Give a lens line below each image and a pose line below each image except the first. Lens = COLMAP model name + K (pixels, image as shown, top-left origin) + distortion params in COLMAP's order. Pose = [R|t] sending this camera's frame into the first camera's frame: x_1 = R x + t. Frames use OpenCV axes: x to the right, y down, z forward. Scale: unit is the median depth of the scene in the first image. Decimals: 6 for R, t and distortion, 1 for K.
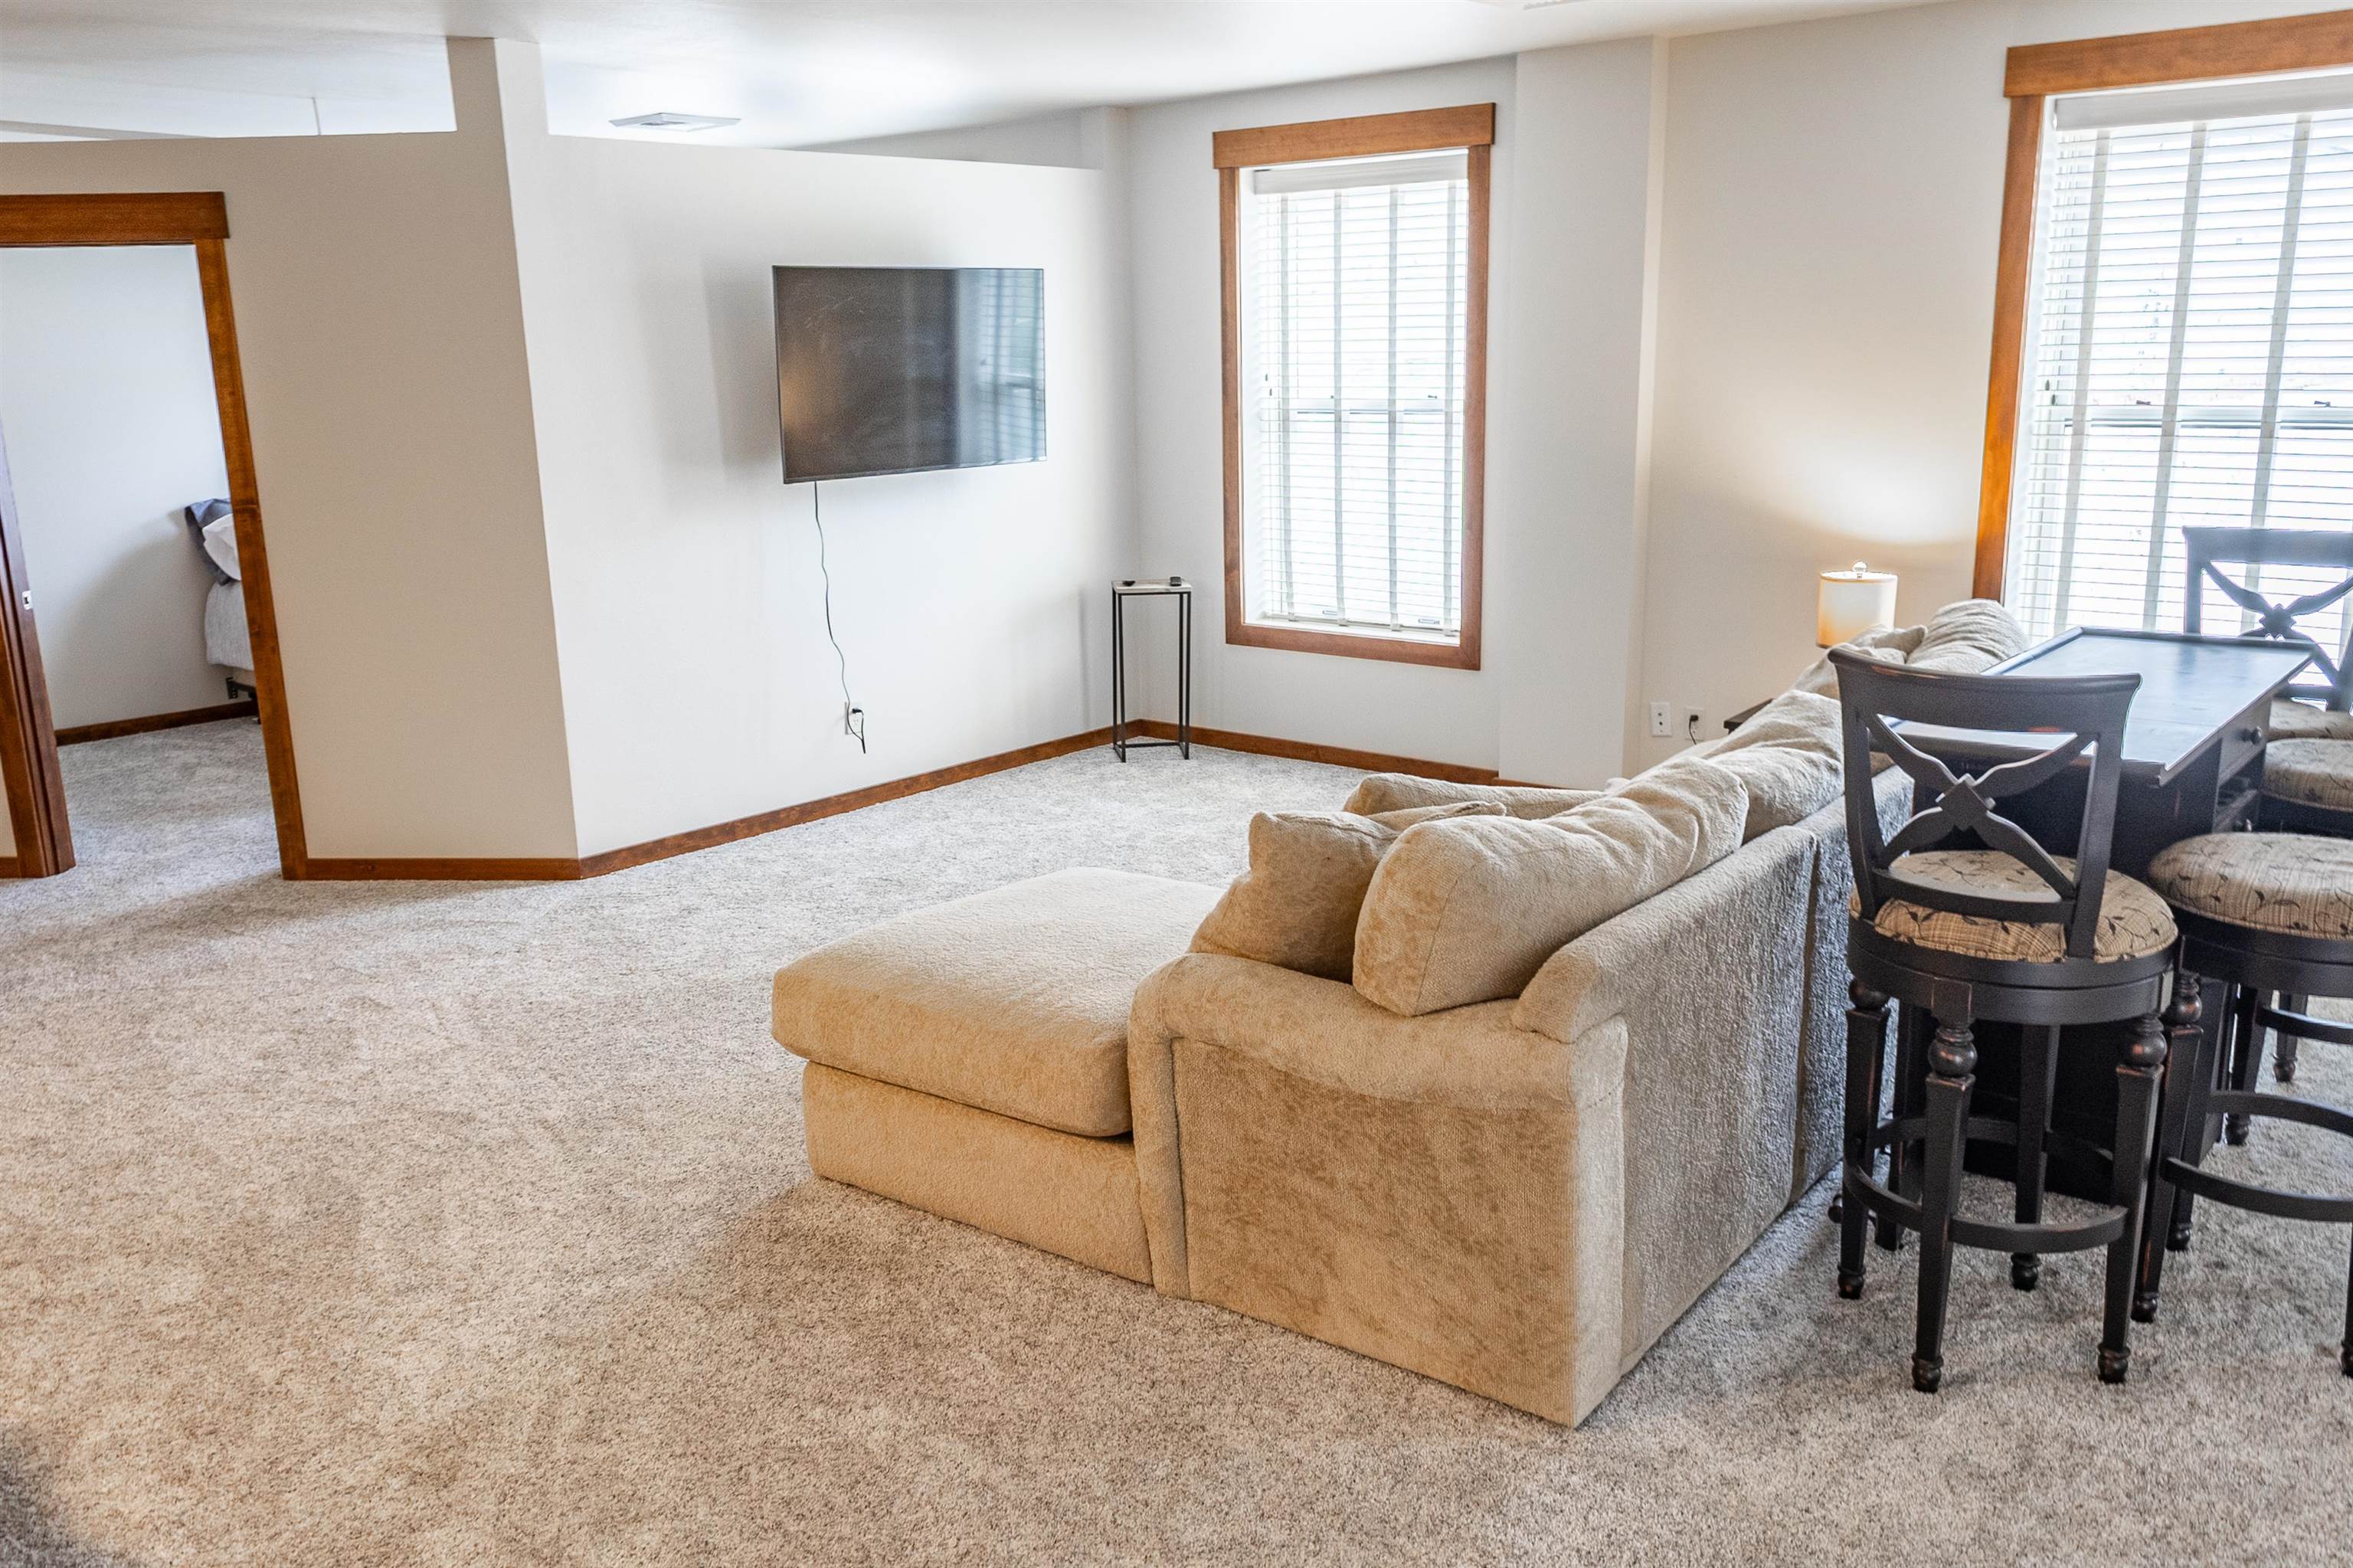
lens RADIAL K [[1865.5, 0, 1186.4], [0, 1865.5, 794.5], [0, 0, 1]] dist [0.020091, -0.015246]
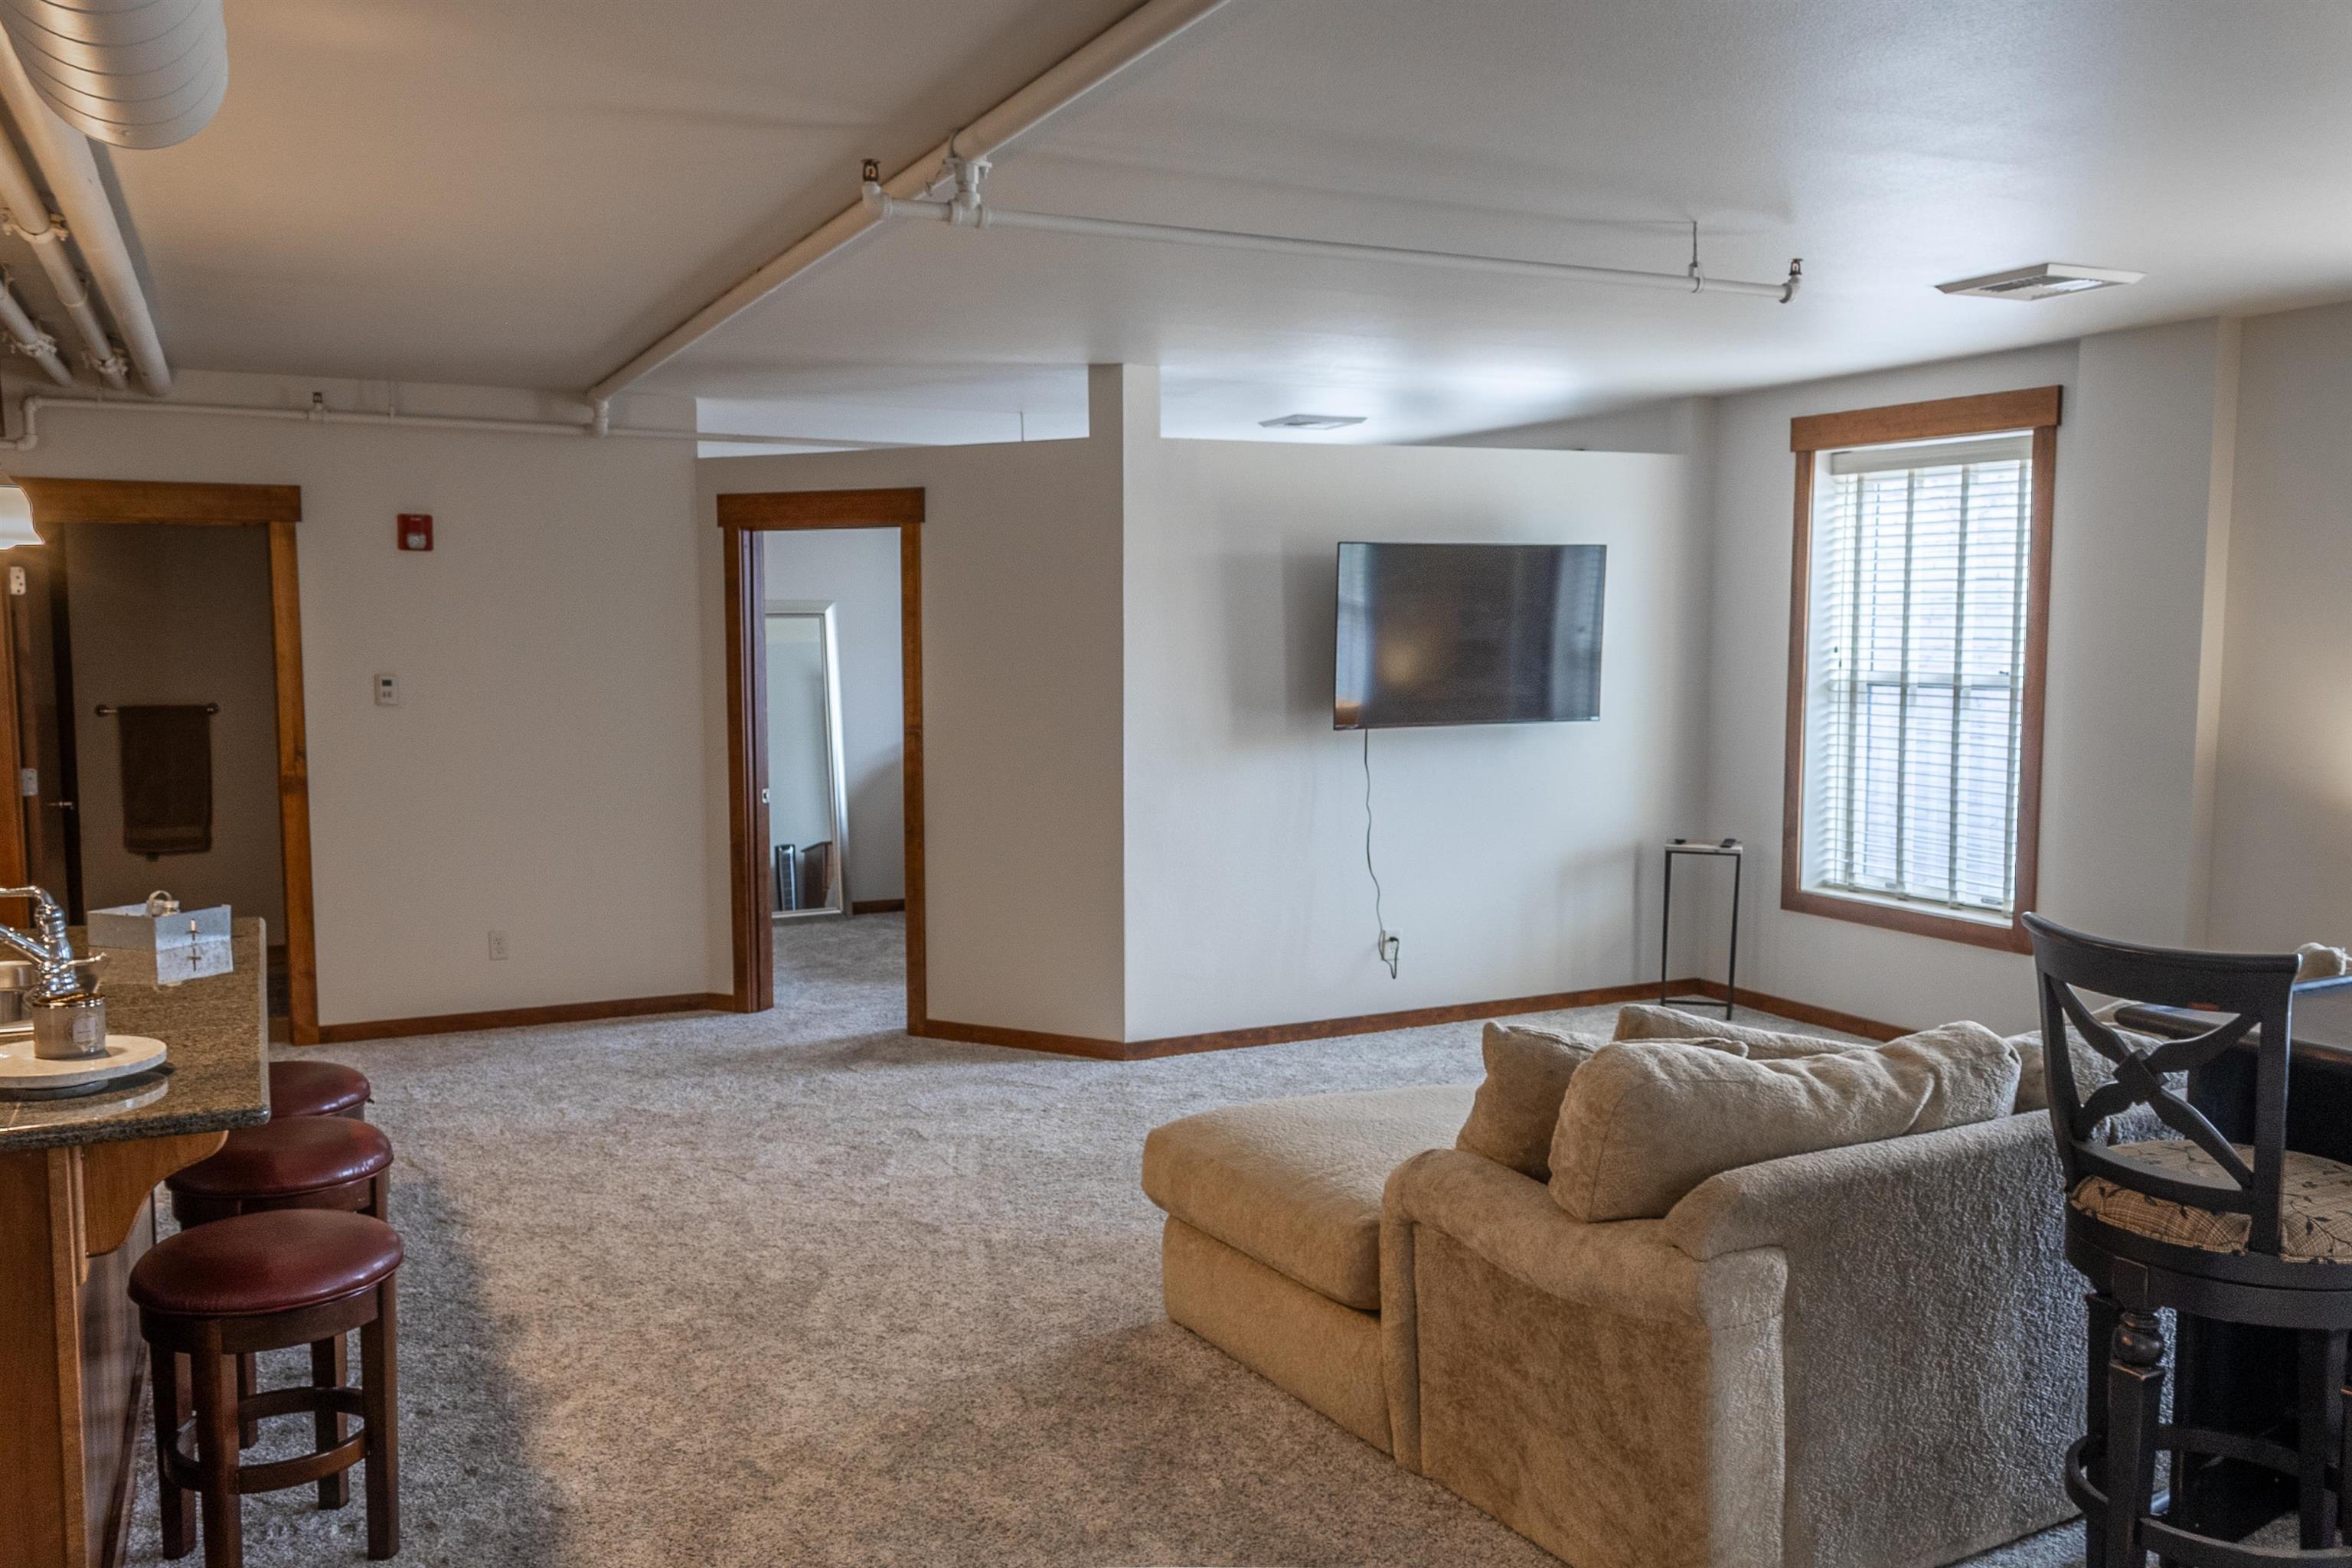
lens RADIAL K [[1839.0, 0, 1176.0], [0, 1839.0, 784.0], [0, 0, 1]] dist [0.004366, -0.006261]
pose [[0.917804, 0.053966, -0.393348, 0.264873], [-0.110049, 0.986480, -0.121437, 0.021367], [0.381477, 0.154744, 0.911334, -0.081010]]
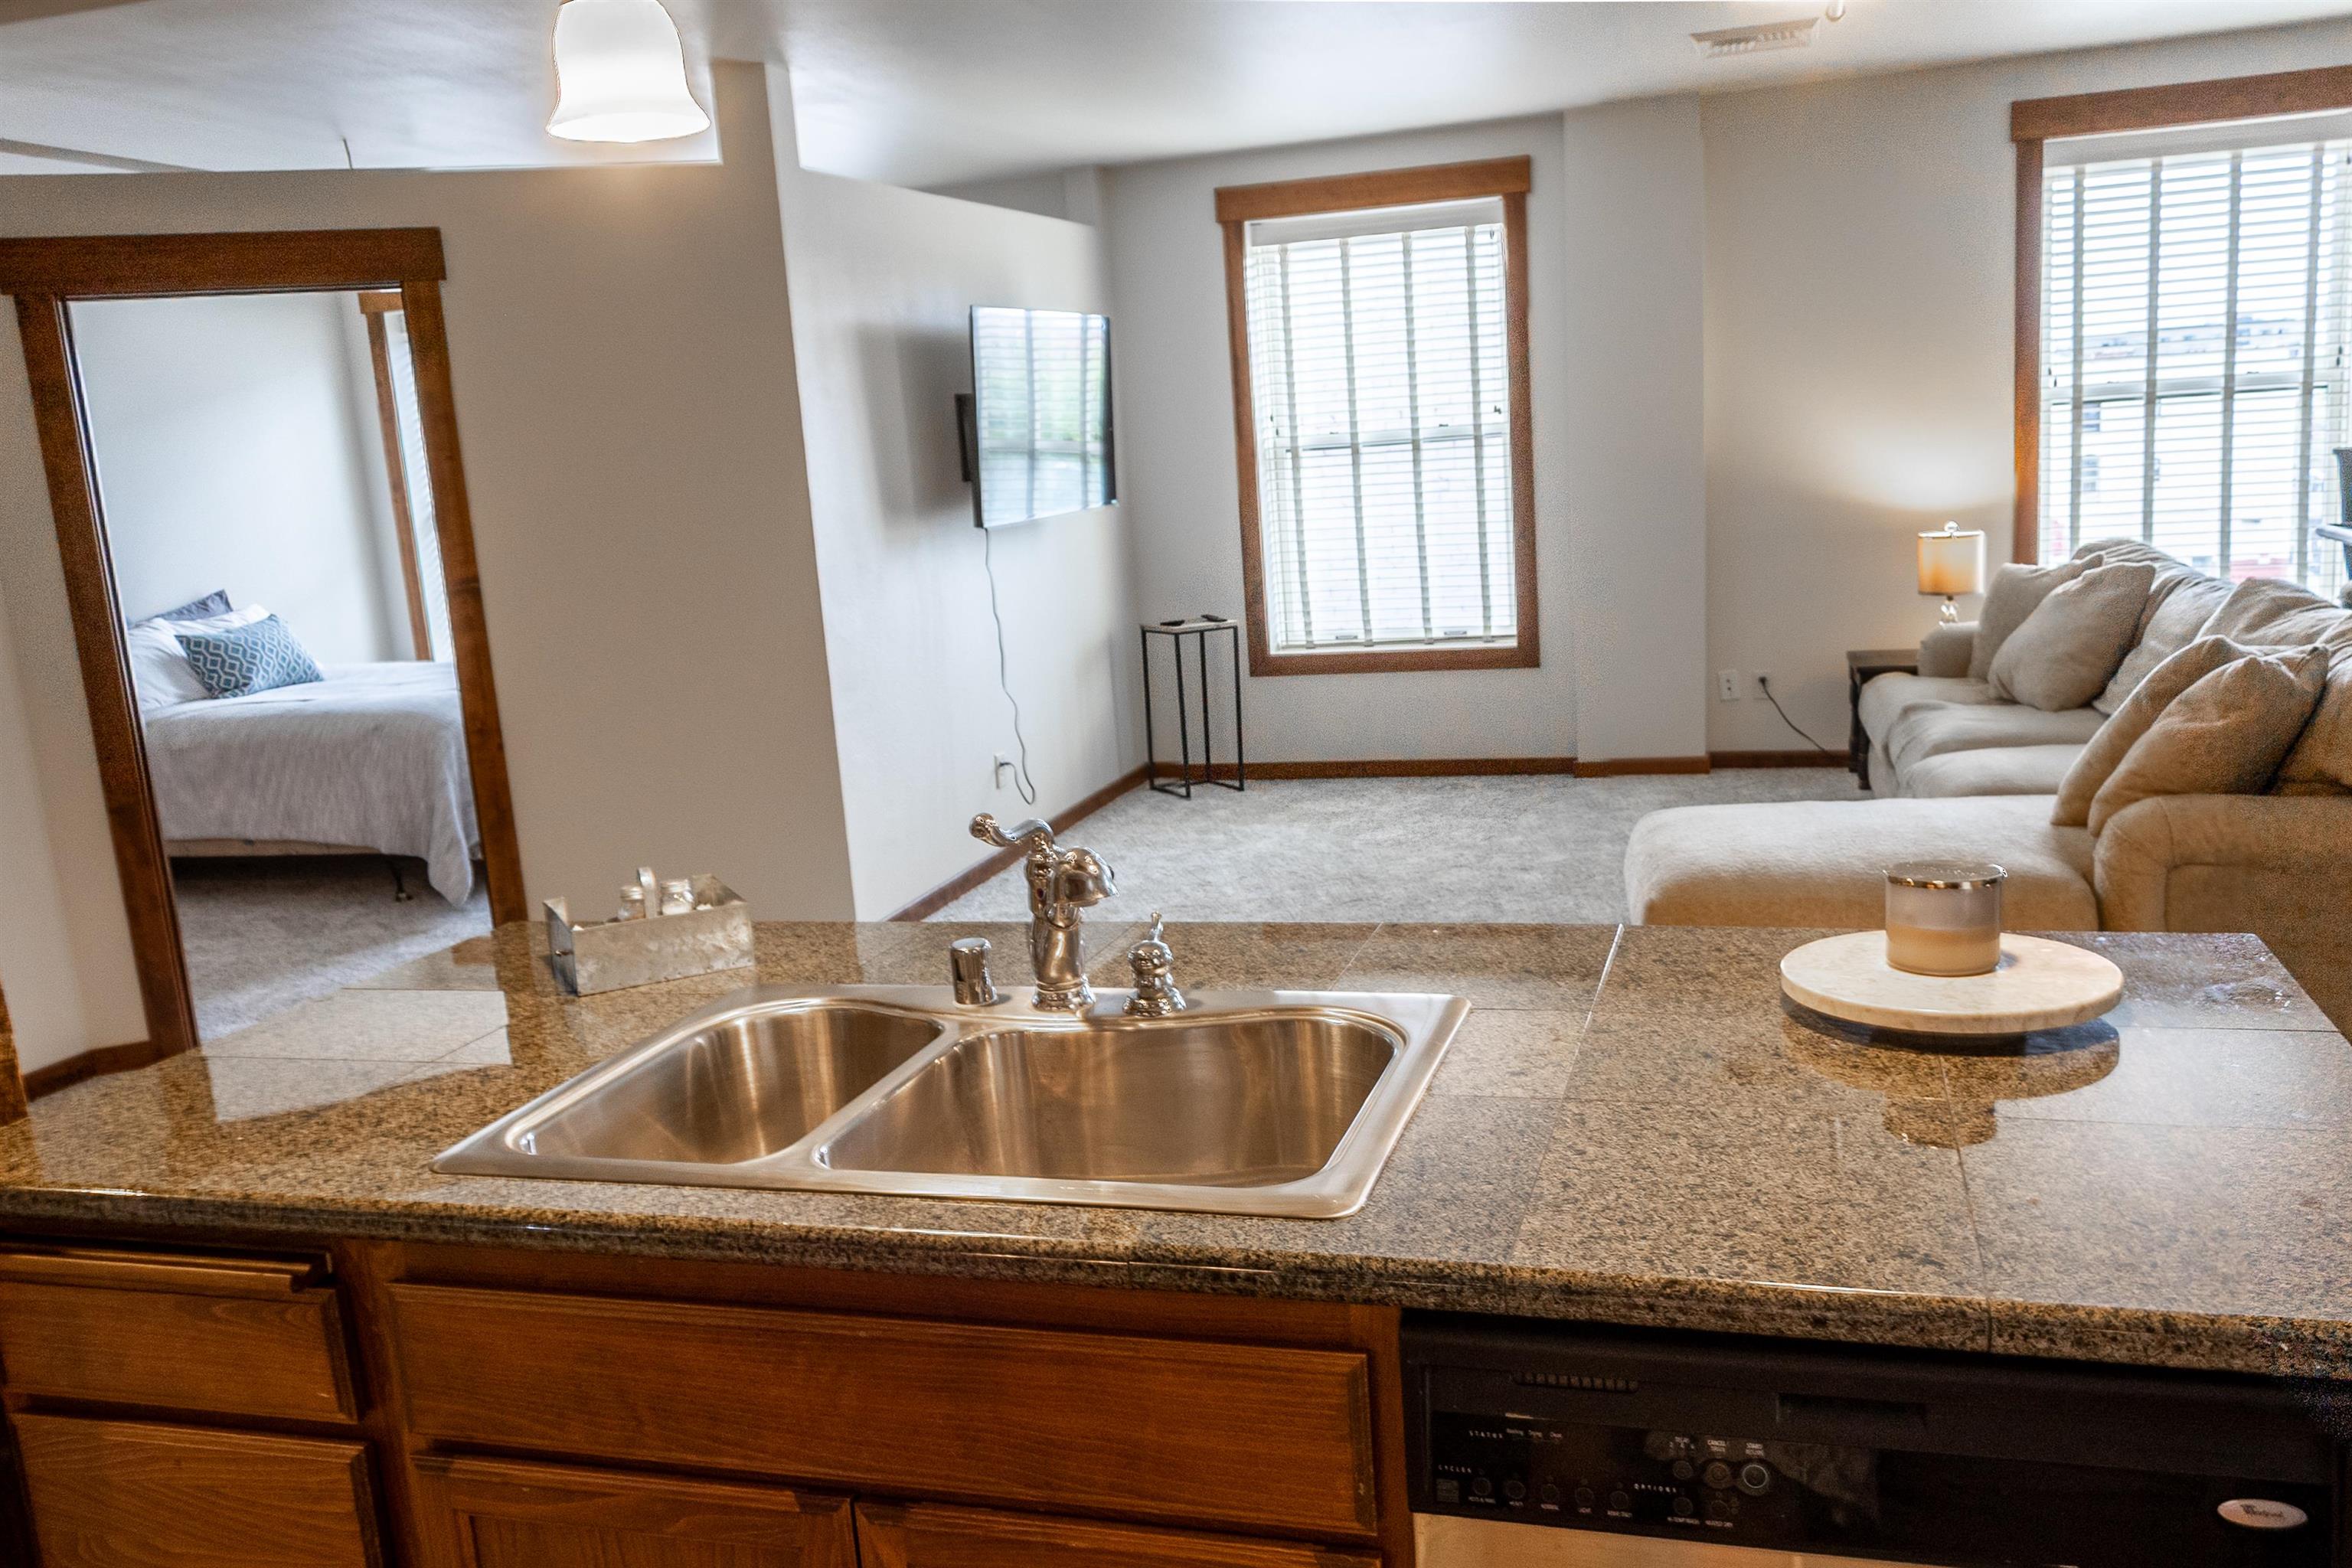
lens RADIAL K [[1864.6, 0, 1185.9], [0, 1864.6, 794.5], [0, 0, 1]] dist [0.020091, -0.015246]
pose [[0.919904, -0.117005, 0.374282, -1.004953], [0.139896, 0.989565, -0.034486, 0.036715], [-0.366341, 0.084084, 0.926674, 0.149897]]
